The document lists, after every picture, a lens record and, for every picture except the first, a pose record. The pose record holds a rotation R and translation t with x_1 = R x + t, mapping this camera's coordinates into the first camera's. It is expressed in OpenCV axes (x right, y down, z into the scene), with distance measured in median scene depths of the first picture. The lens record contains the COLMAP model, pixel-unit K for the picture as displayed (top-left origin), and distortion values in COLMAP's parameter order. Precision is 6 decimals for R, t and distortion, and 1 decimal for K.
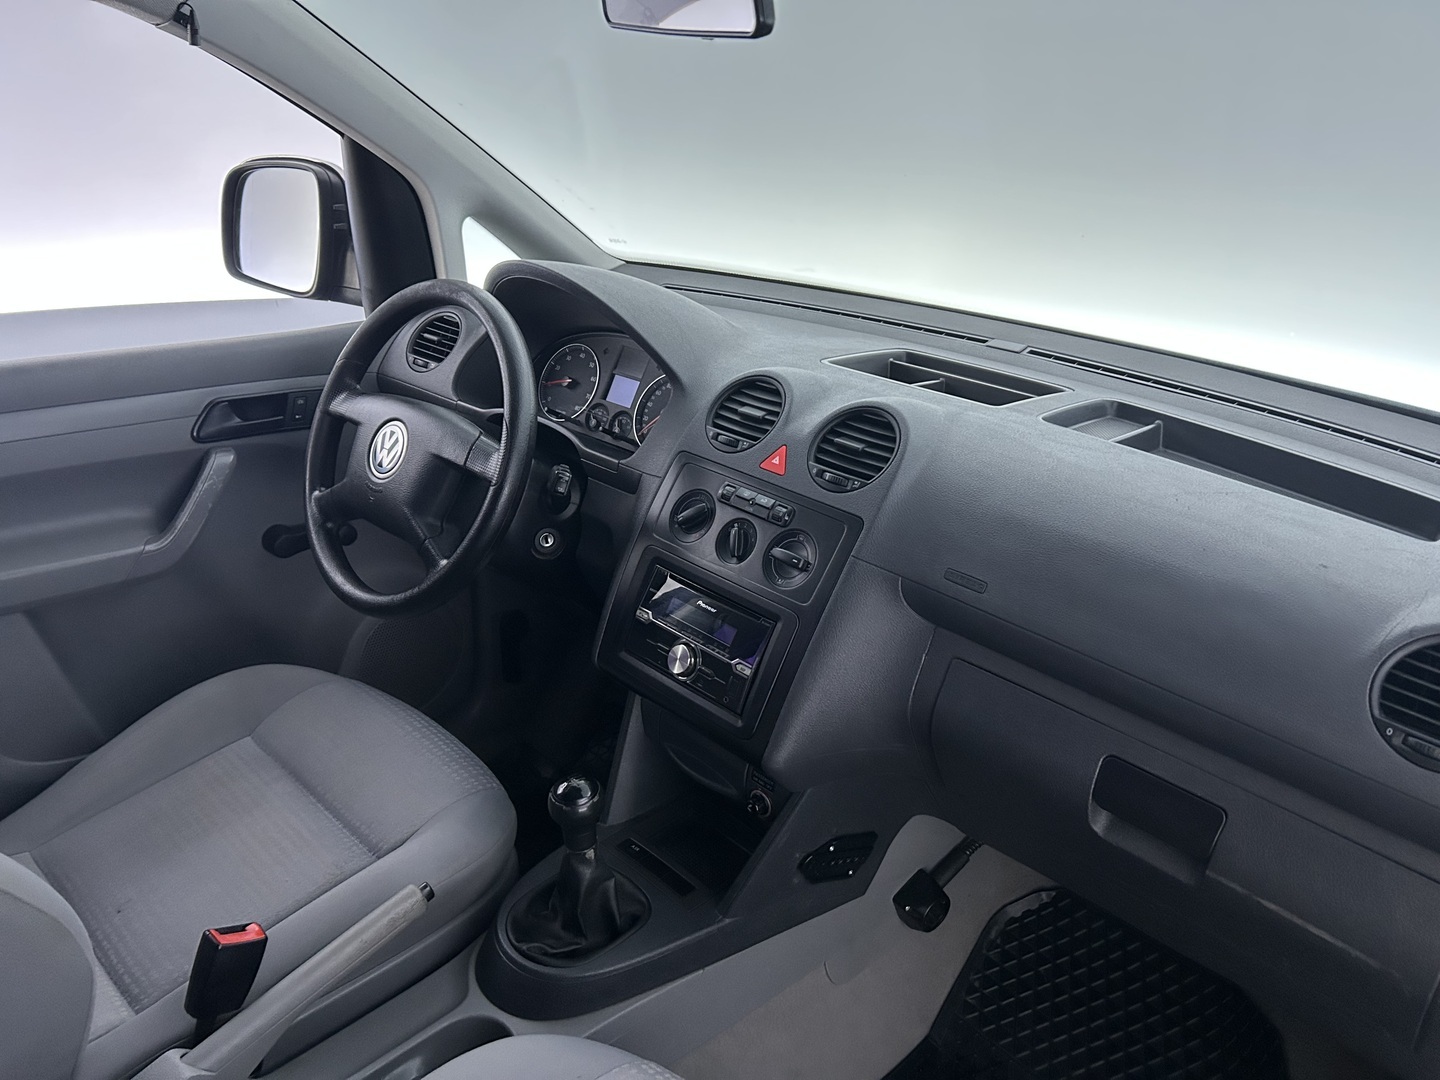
lens RADIAL K [[1075.0, 0, 721.7], [0, 1075.0, 539.6], [0, 0, 1]] dist [0.041213, -0.033877]
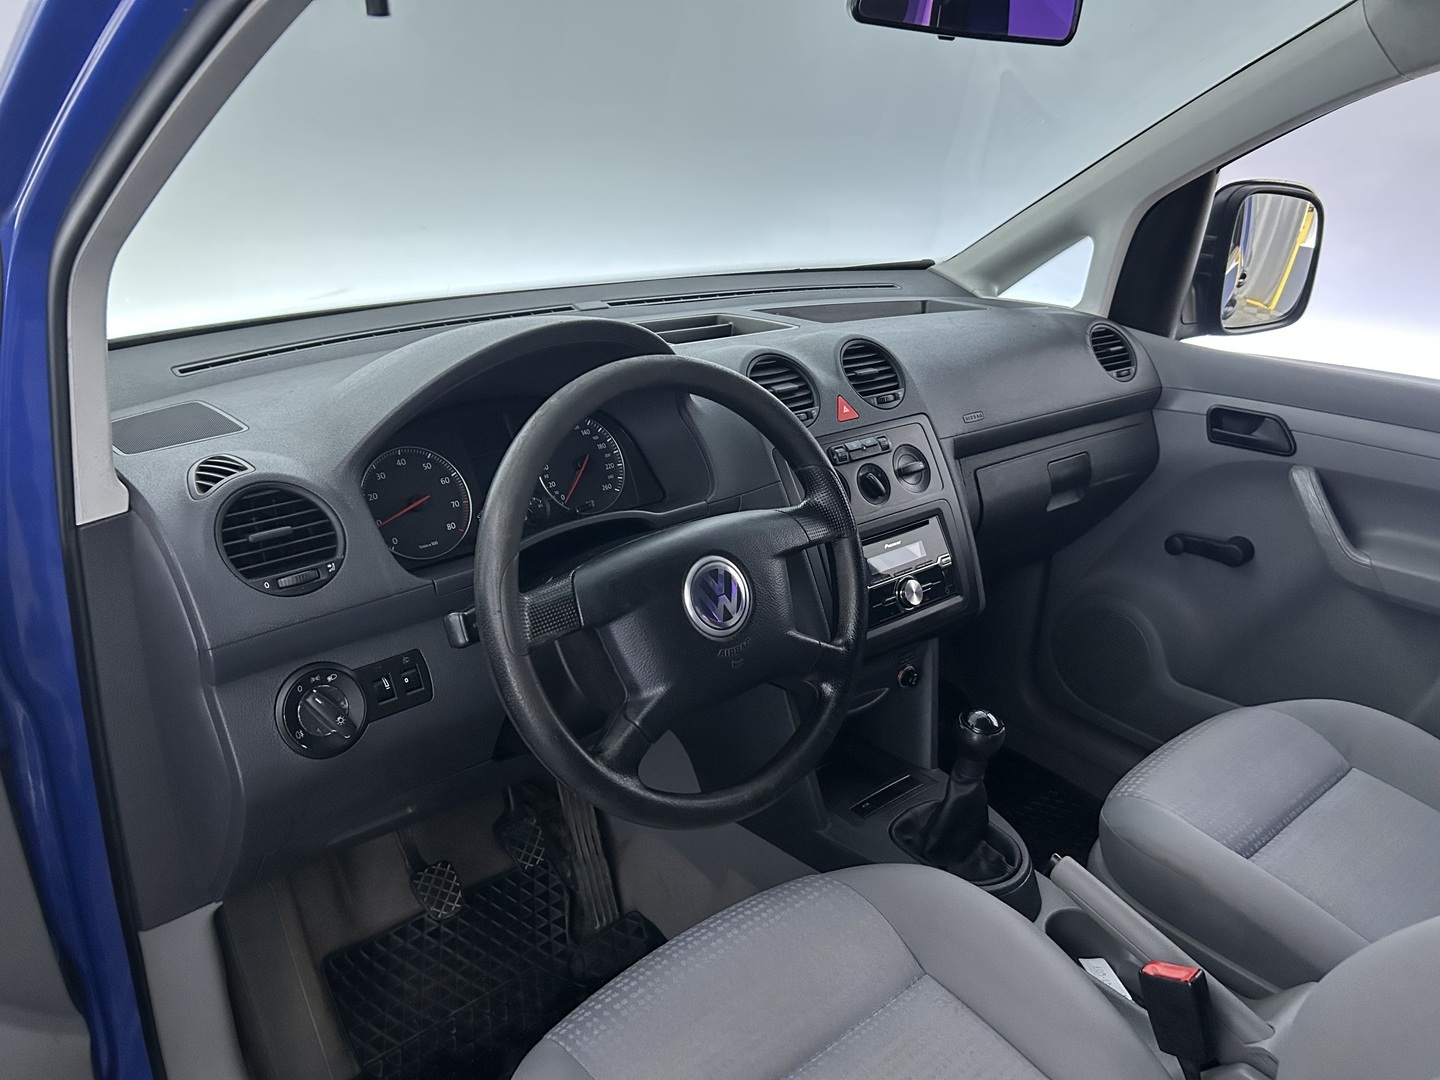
lens RADIAL K [[1075.0, 0, 722.8], [0, 1075.0, 547.5], [0, 0, 1]] dist [0.041213, -0.033877]
pose [[0.059403, -0.418319, 0.906355, -0.980902], [0.367310, 0.853418, 0.369813, -0.390844], [-0.928200, 0.310945, 0.204348, 0.877050]]
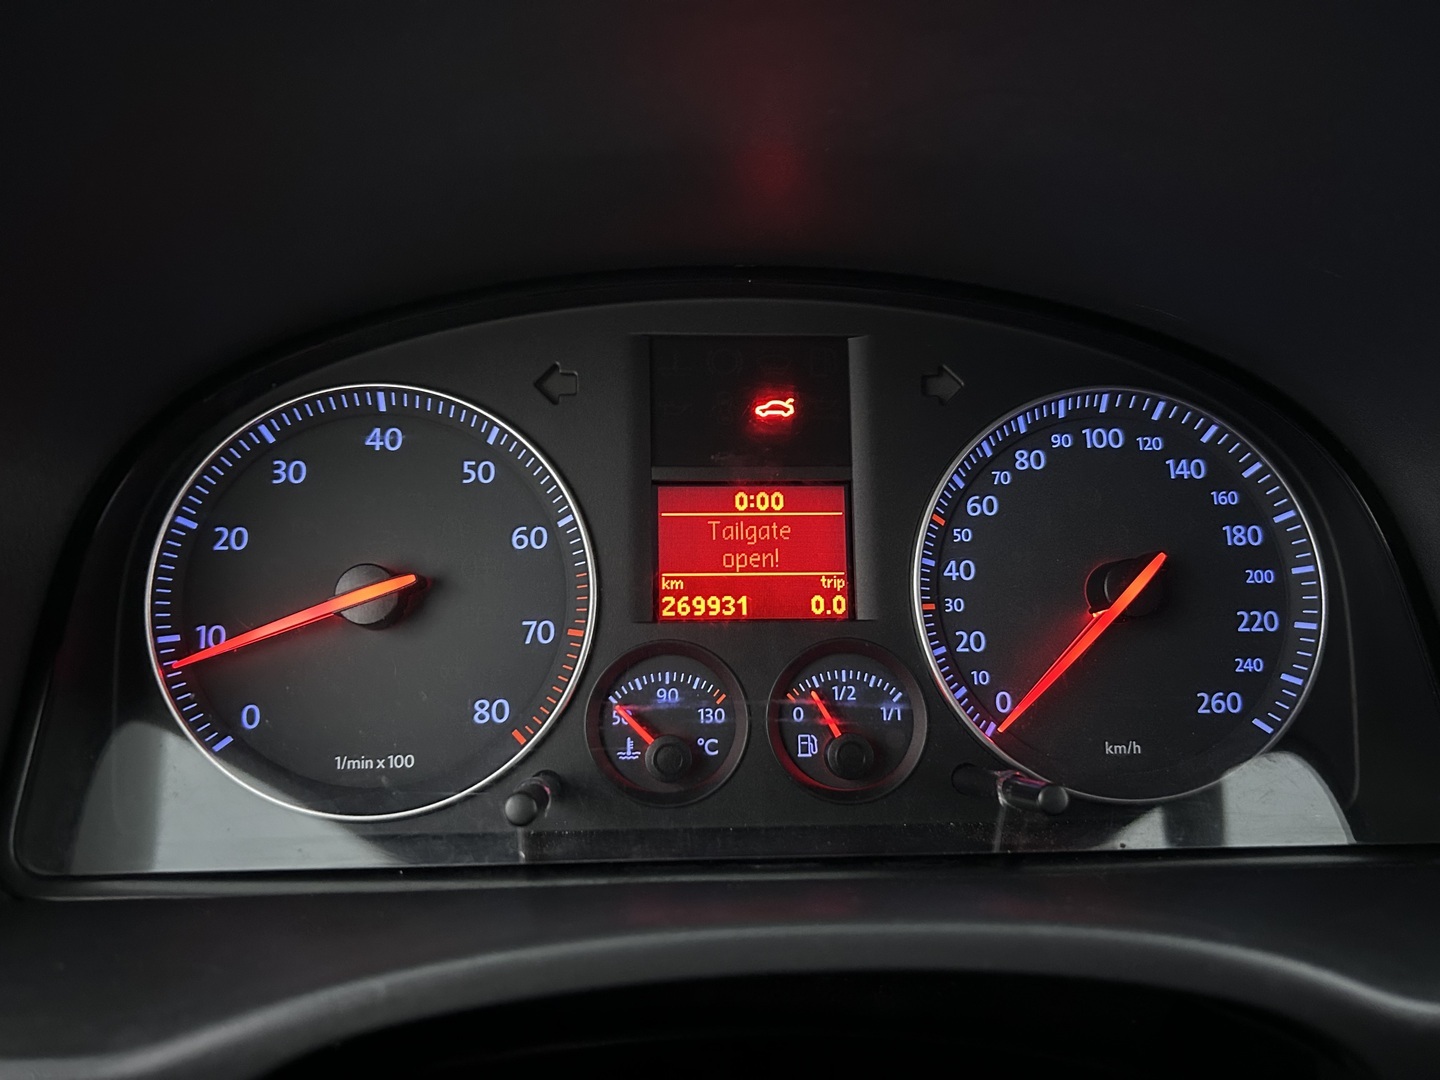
lens RADIAL K [[1075.0, 0, 711.3], [0, 1075.0, 534.7], [0, 0, 1]] dist [0.041213, -0.033877]
pose [[0.688455, -0.280387, 0.668889, -0.283878], [0.294678, 0.950835, 0.095277, -0.200408], [-0.662718, 0.131513, 0.737231, 1.055945]]
